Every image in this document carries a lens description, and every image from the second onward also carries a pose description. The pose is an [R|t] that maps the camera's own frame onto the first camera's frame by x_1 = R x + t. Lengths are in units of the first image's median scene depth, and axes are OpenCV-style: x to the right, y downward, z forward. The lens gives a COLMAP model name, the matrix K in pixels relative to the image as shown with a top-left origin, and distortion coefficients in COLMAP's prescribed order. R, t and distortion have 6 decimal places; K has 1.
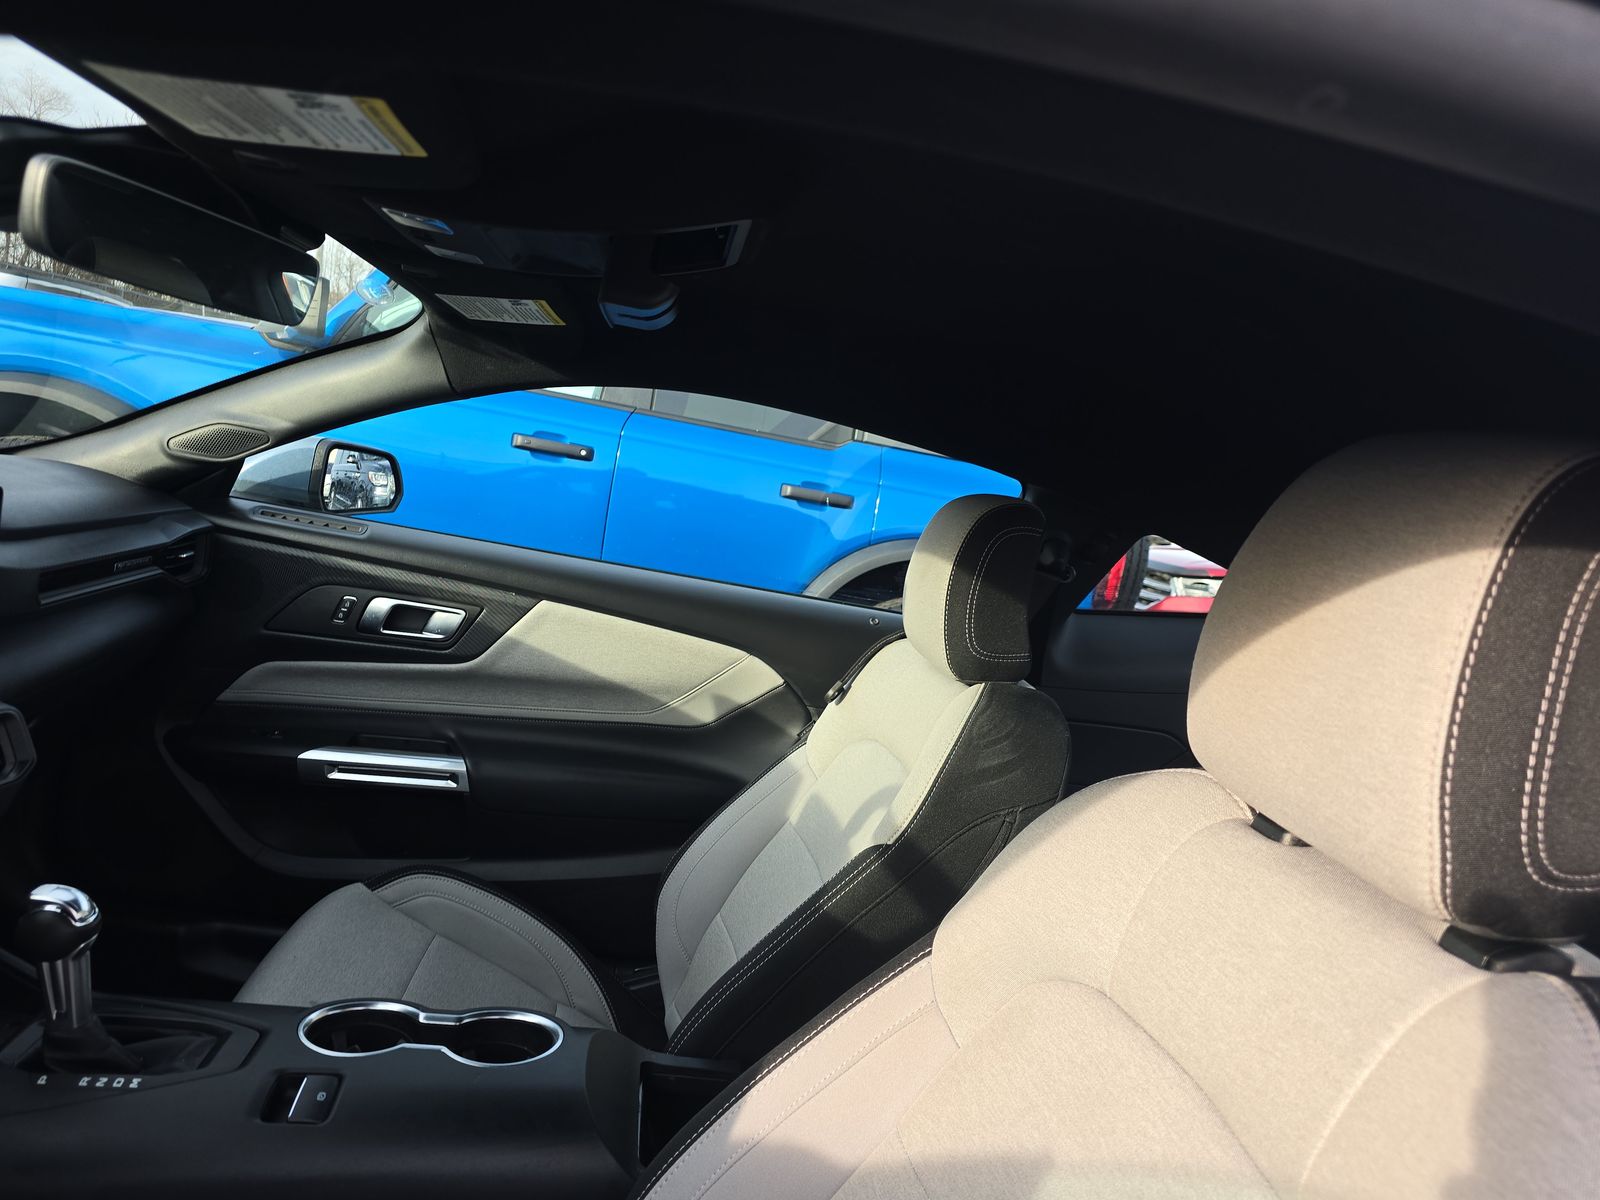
lens RADIAL K [[1078.4, 0, 807.1], [0, 1078.4, 606.0], [0, 0, 1]] dist [0.056558, -0.058475]
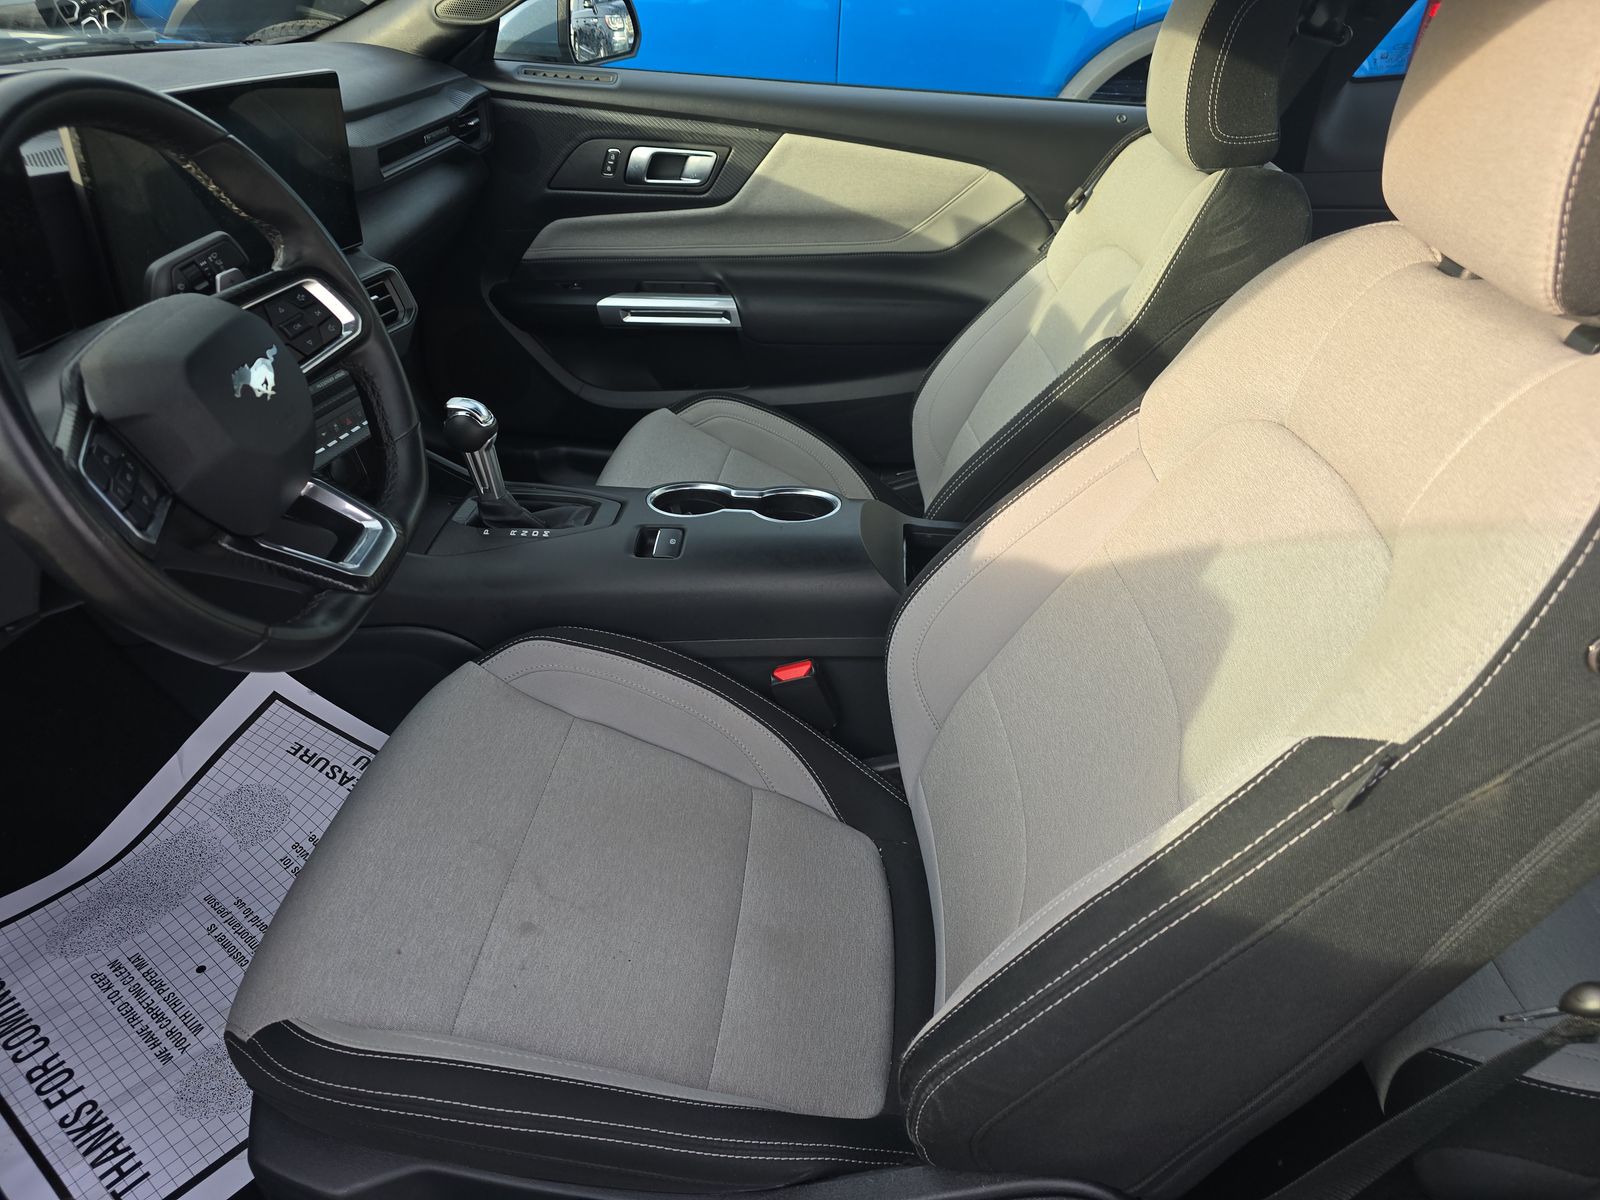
lens RADIAL K [[1078.4, 0, 807.1], [0, 1078.4, 606.0], [0, 0, 1]] dist [0.056558, -0.058475]
pose [[0.971258, -0.008300, -0.237884, 0.023199], [0.102141, 0.917235, 0.385029, 0.012218], [0.215000, -0.398260, 0.891719, -0.118051]]
